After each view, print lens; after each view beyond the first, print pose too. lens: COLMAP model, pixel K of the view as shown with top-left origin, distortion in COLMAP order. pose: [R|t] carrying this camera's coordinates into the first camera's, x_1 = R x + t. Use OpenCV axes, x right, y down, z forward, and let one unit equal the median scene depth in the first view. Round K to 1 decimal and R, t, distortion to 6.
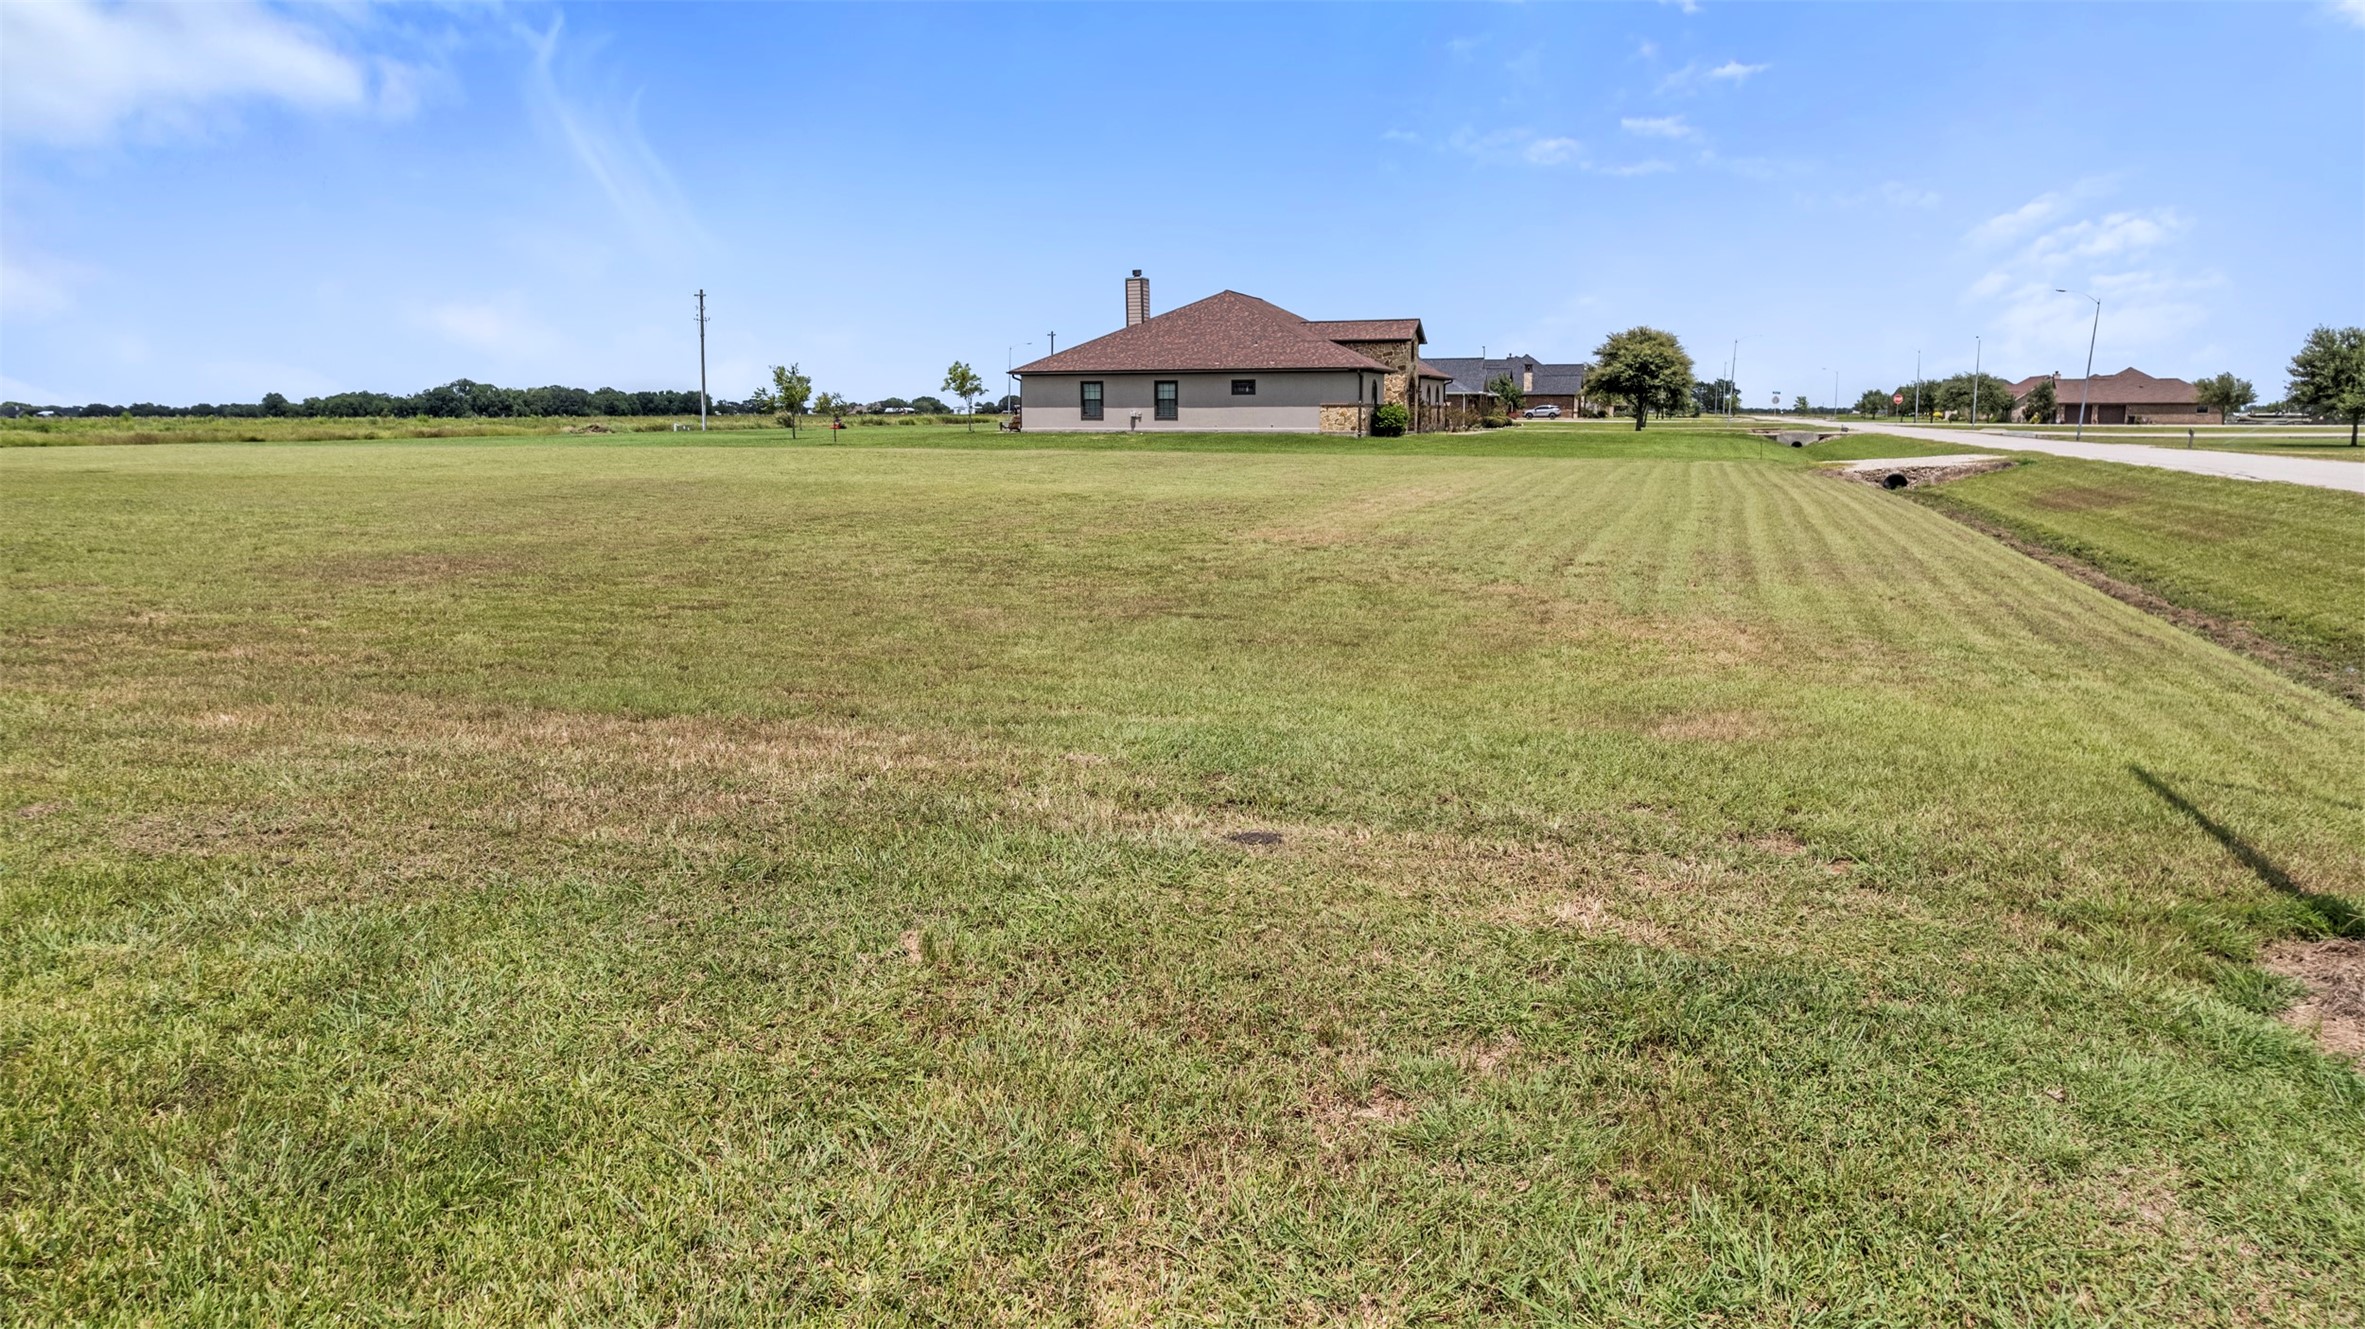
lens RADIAL K [[1511.4, 0, 1195.6], [0, 1511.4, 661.7], [0, 0, 1]] dist [-0.075439, 0.066622]
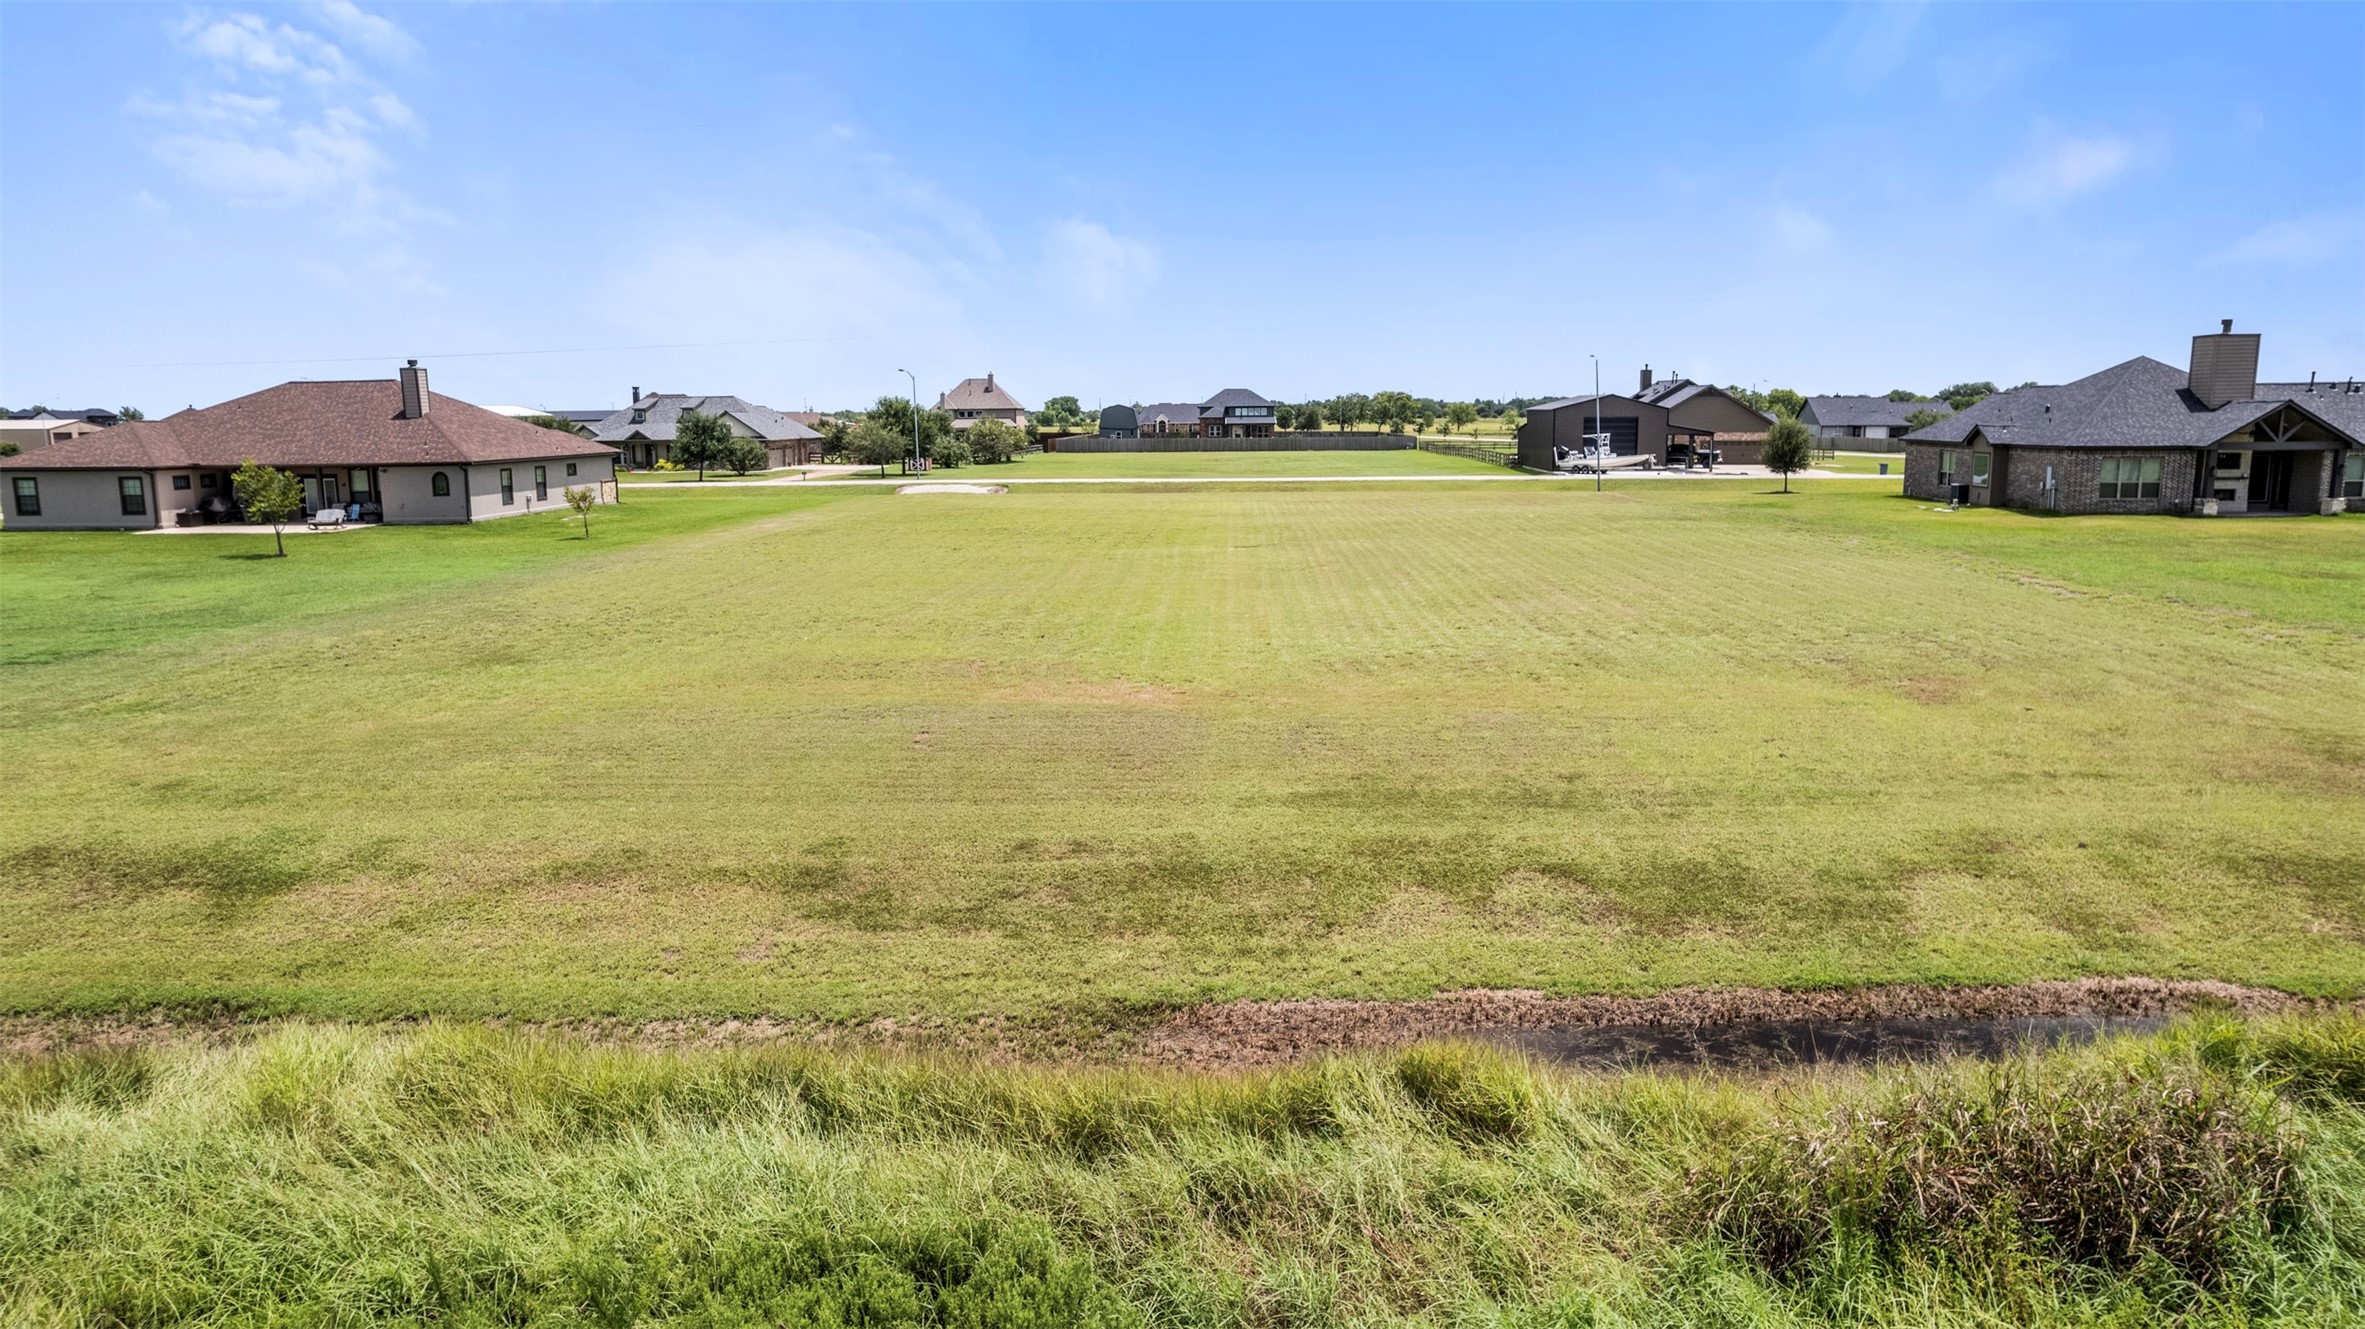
lens RADIAL K [[1511.4, 0, 1195.6], [0, 1511.4, 661.7], [0, 0, 1]] dist [-0.075439, 0.066622]
pose [[-0.281199, -0.152039, 0.947529, -1.232718], [0.167814, 0.964365, 0.204543, -0.189109], [-0.944863, 0.216526, -0.245664, 0.832450]]
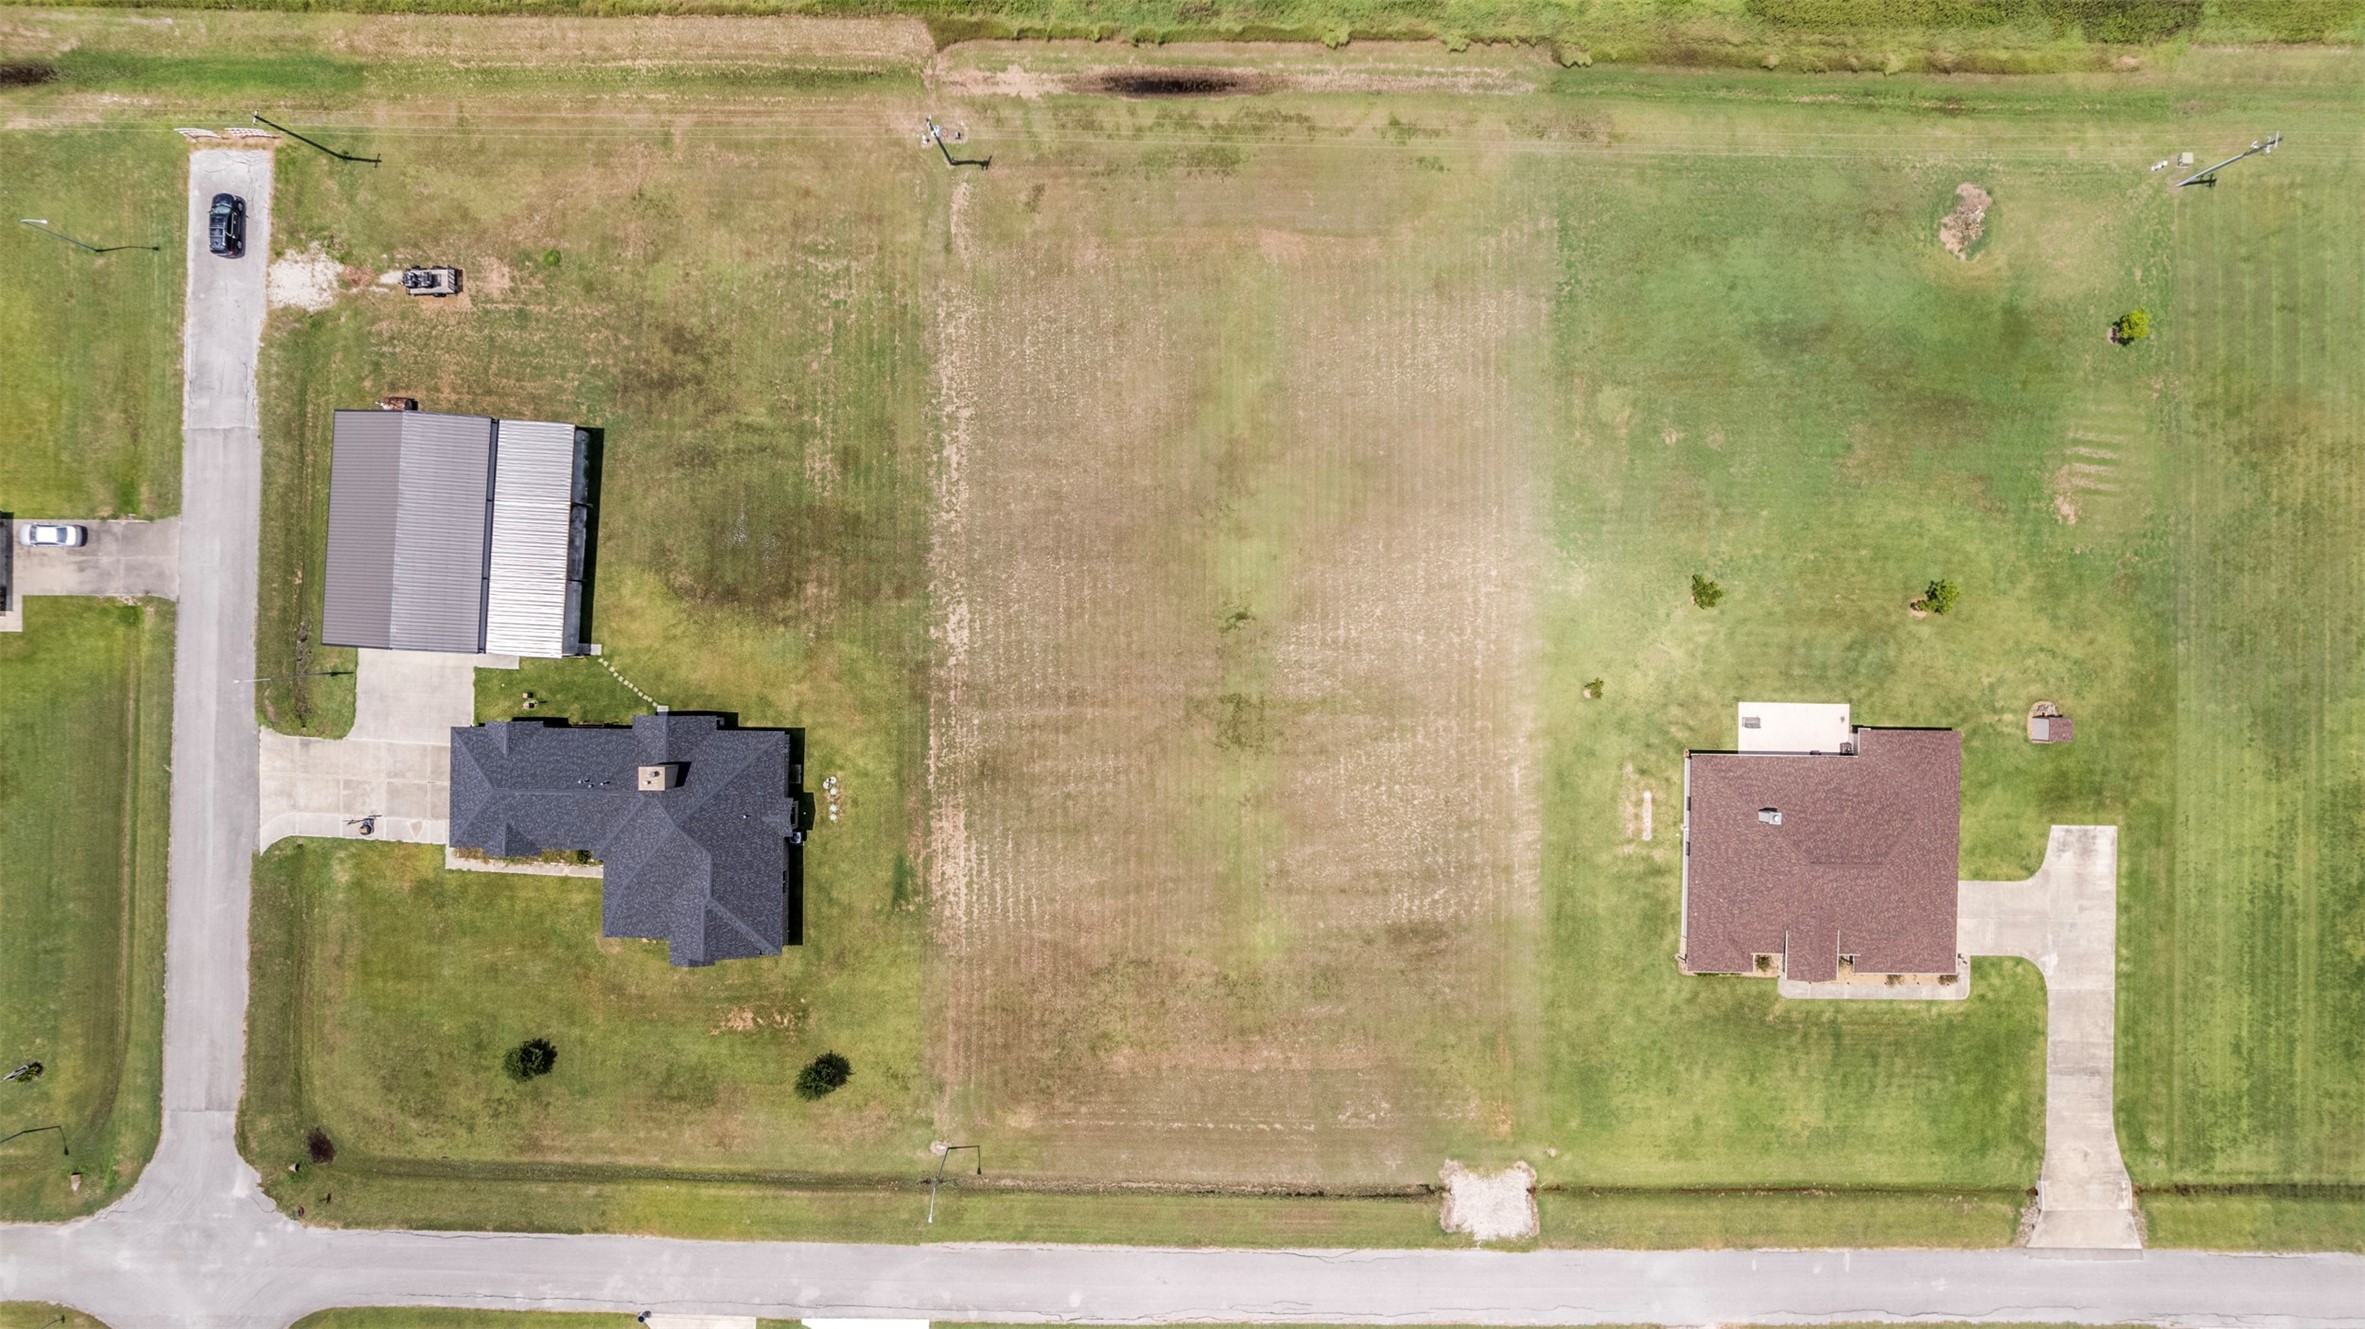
lens RADIAL K [[1511.4, 0, 1195.6], [0, 1511.4, 661.7], [0, 0, 1]] dist [-0.075439, 0.066622]
pose [[0.301028, 0.953610, -0.003196, -0.396666], [-0.162707, 0.054663, 0.985159, -1.815322], [0.939632, -0.296040, 0.171614, 0.213488]]
